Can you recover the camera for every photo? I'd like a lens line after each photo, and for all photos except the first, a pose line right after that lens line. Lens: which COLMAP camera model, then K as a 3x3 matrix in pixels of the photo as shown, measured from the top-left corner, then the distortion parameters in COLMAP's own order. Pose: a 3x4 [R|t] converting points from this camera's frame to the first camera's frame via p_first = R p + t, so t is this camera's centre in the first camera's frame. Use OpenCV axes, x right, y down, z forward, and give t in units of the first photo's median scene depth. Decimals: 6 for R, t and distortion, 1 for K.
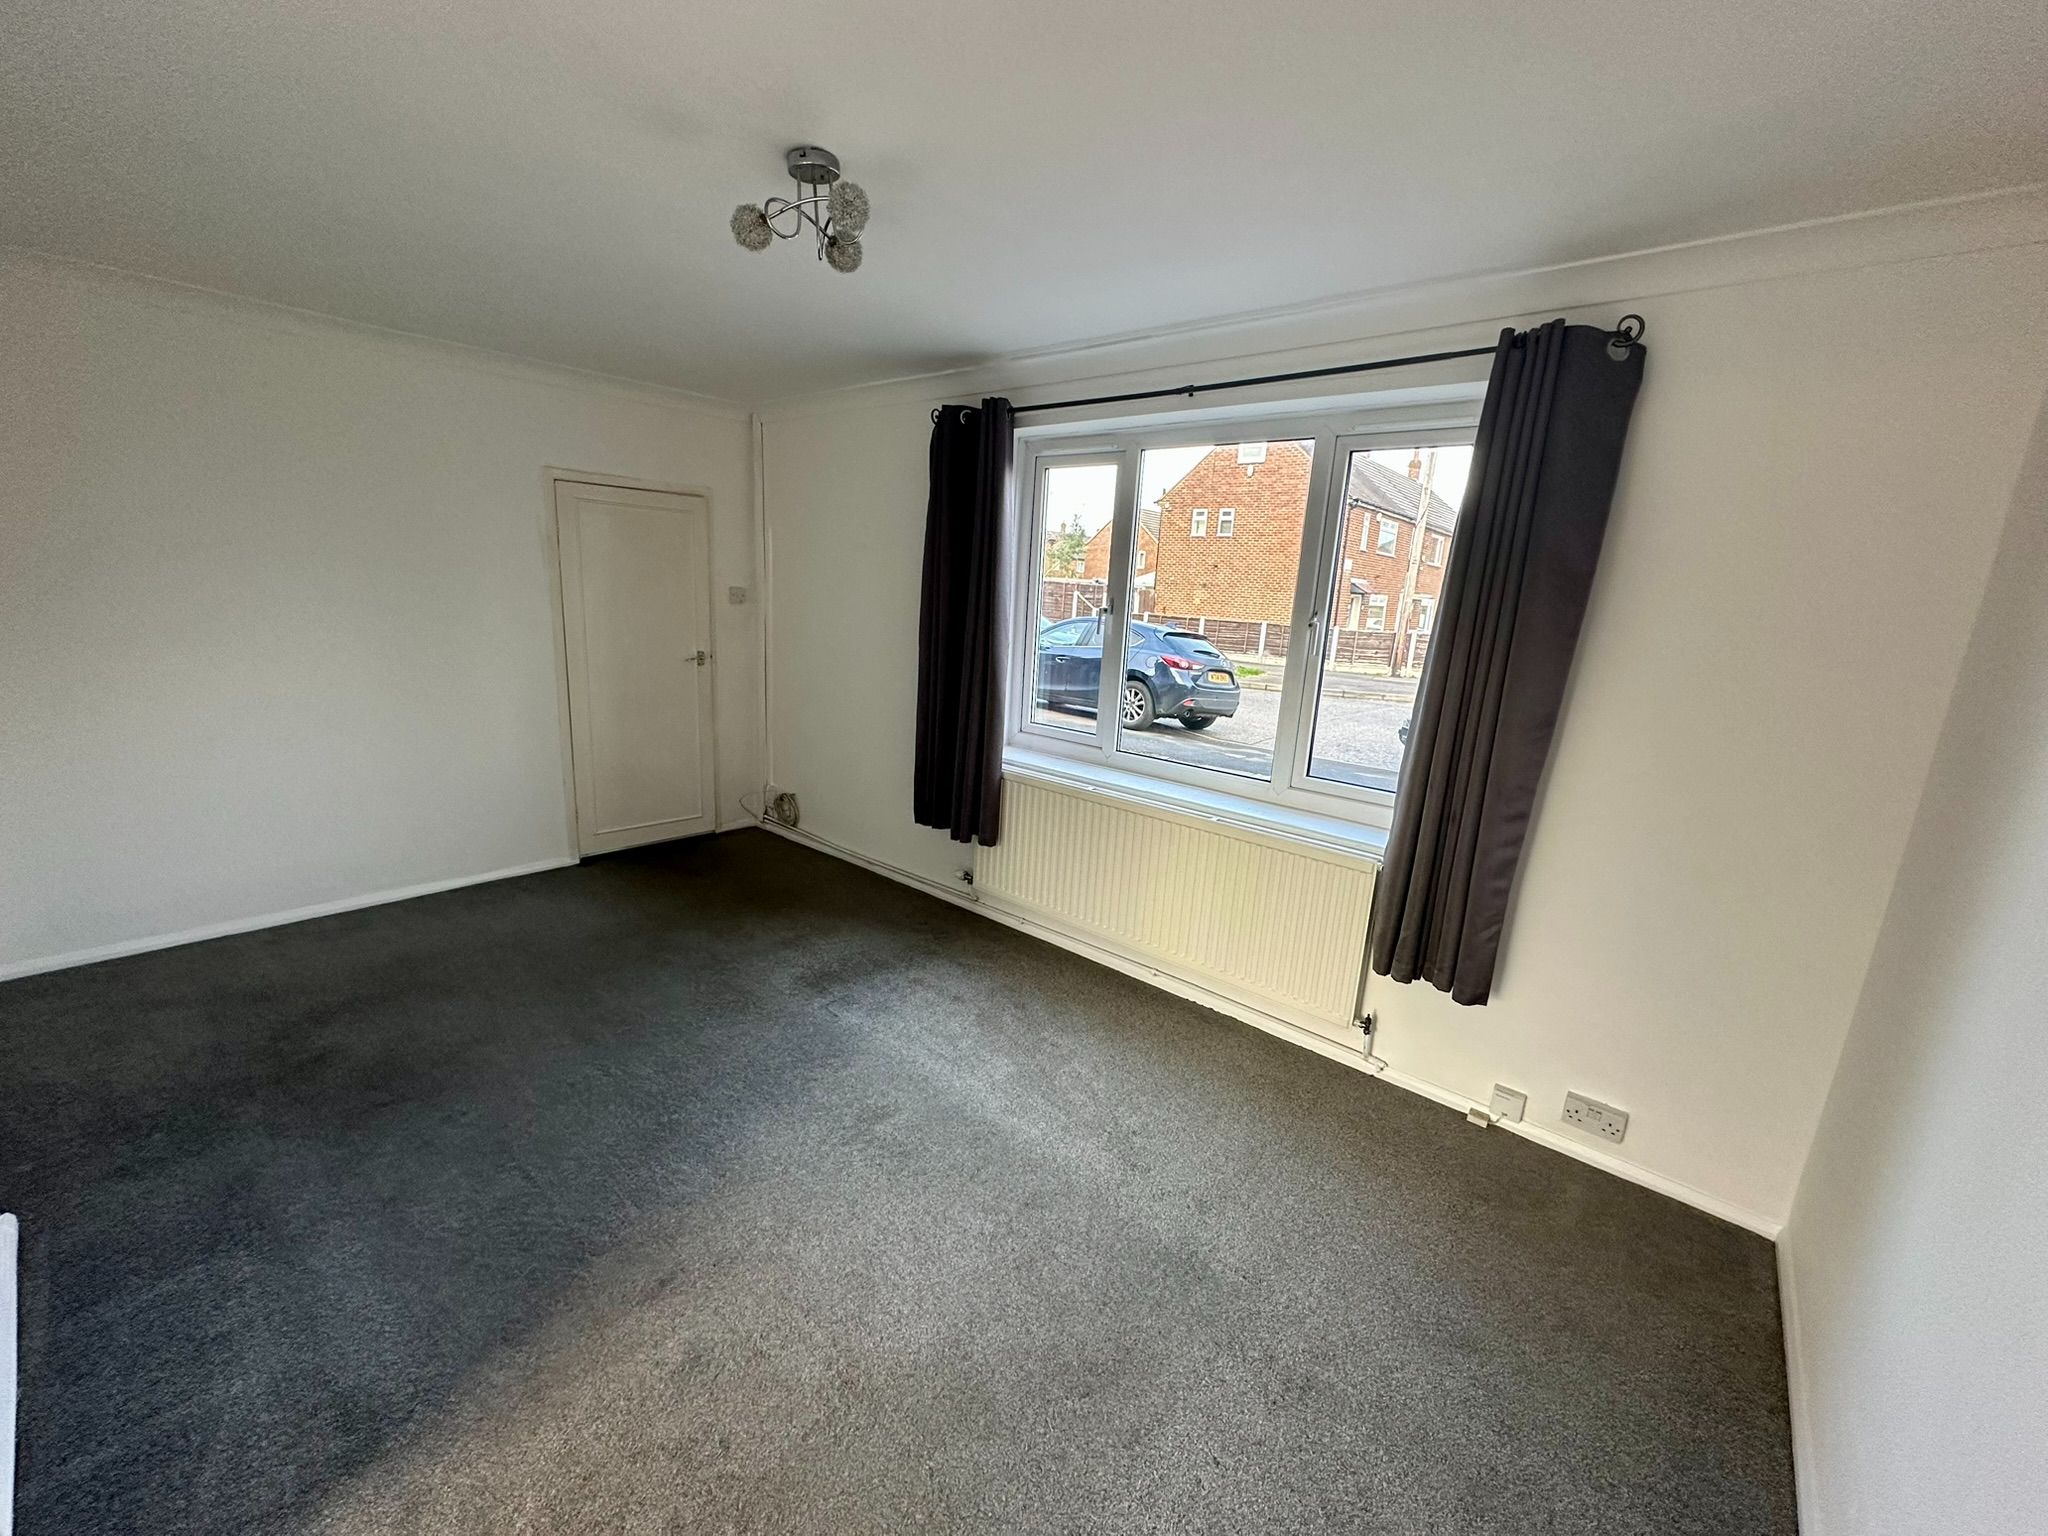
lens RADIAL K [[813.1, 0, 1024.0], [0, 813.1, 768.0], [0, 0, 1]] dist [-0.001449, -0.000213]
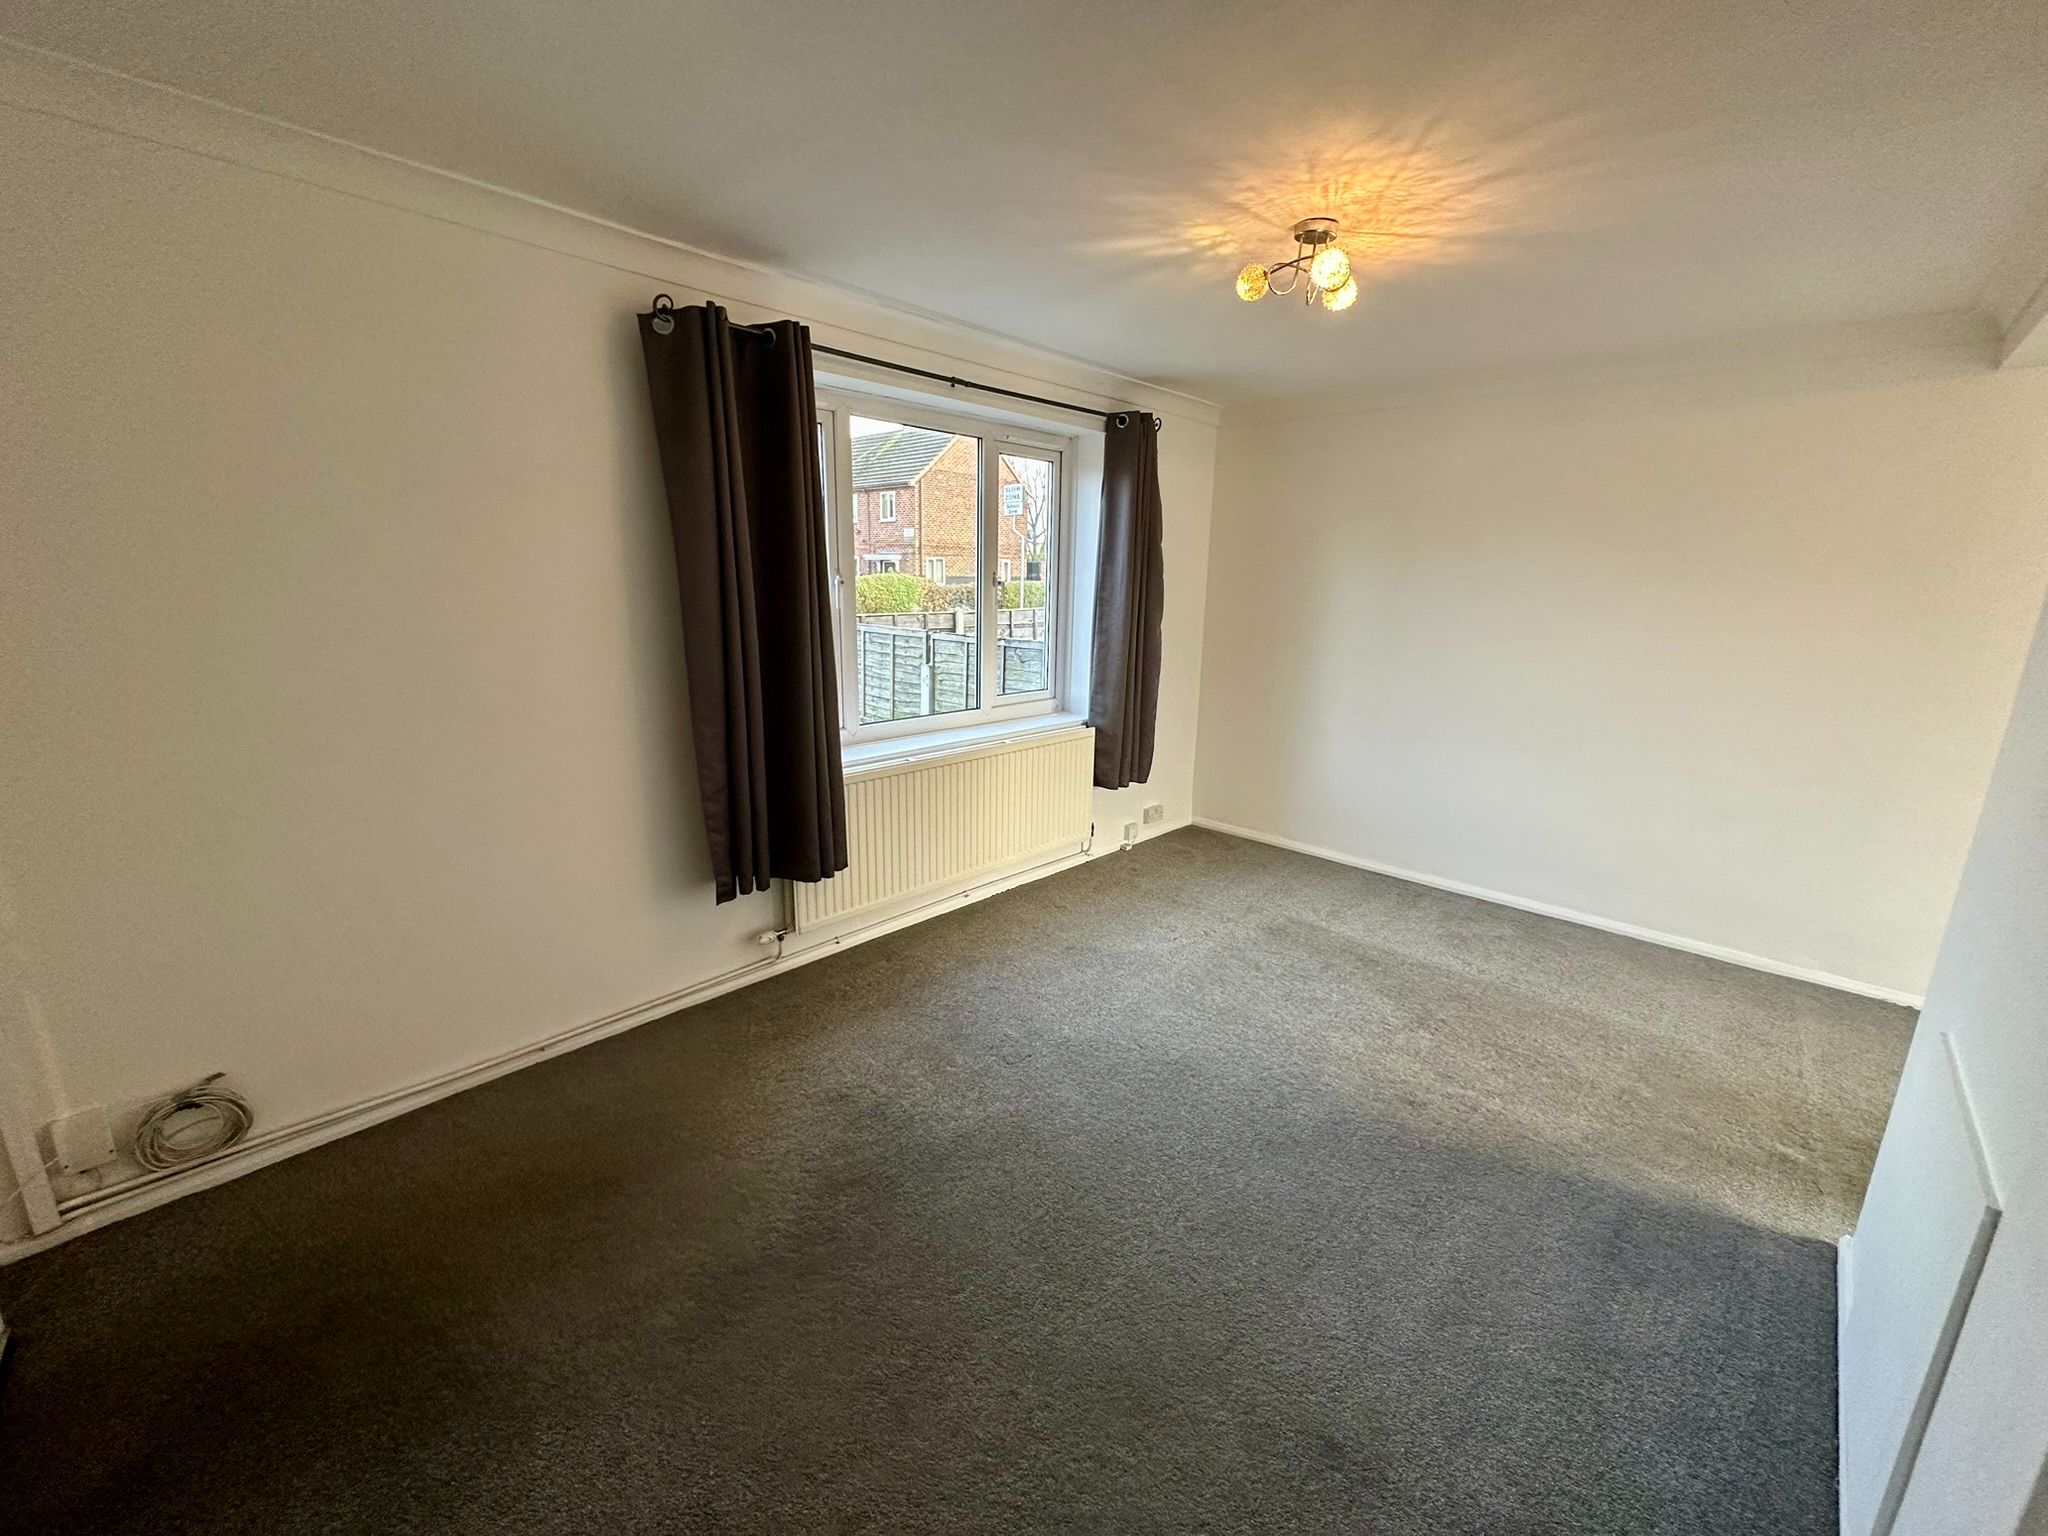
lens RADIAL K [[813.1, 0, 1024.0], [0, 813.1, 768.0], [0, 0, 1]] dist [-0.001449, -0.000213]
pose [[0.061311, -0.289577, 0.955189, -0.931336], [0.194251, 0.942153, 0.273156, -0.228181], [-0.979034, 0.168799, 0.114015, 0.793585]]
